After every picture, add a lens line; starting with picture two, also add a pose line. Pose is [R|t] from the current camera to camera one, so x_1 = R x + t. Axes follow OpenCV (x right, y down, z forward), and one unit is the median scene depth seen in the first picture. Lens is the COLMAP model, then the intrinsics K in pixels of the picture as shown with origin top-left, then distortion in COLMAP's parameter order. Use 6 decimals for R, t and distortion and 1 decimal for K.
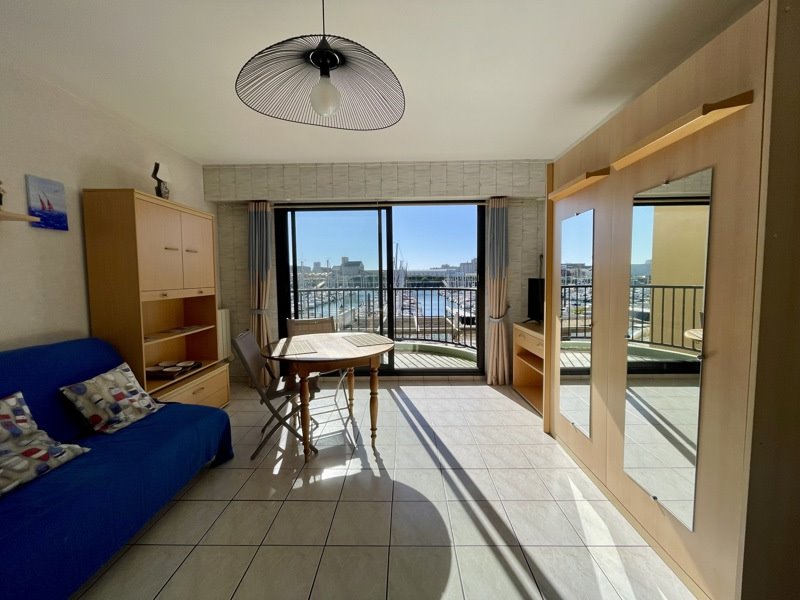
lens RADIAL K [[325.3, 0, 396.3], [0, 325.3, 296.2], [0, 0, 1]] dist [-0.006541, 0.000466]
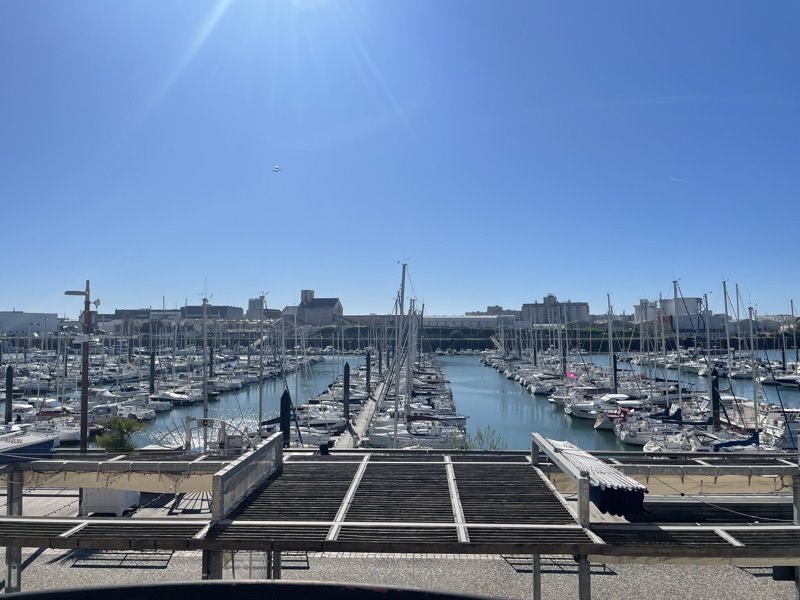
lens RADIAL K [[607.1, 0, 397.3], [0, 607.1, 297.4], [0, 0, 1]] dist [0.069076, -0.080829]
pose [[0.999877, 0.012043, -0.010006, 0.044493], [-0.013065, 0.993919, -0.109332, -0.151590], [0.008628, 0.109450, 0.993955, 1.244288]]
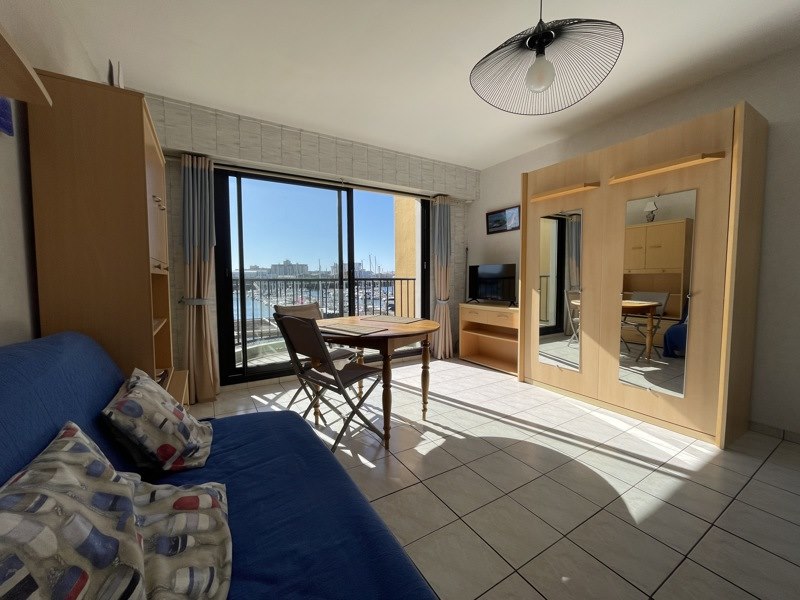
lens RADIAL K [[325.3, 0, 399.2], [0, 325.3, 294.9], [0, 0, 1]] dist [-0.006541, 0.000466]
pose [[0.843265, -0.021347, 0.537074, -0.455623], [0.027414, 0.999619, -0.003312, 0.049679], [-0.536798, 0.017516, 0.843529, 0.122558]]
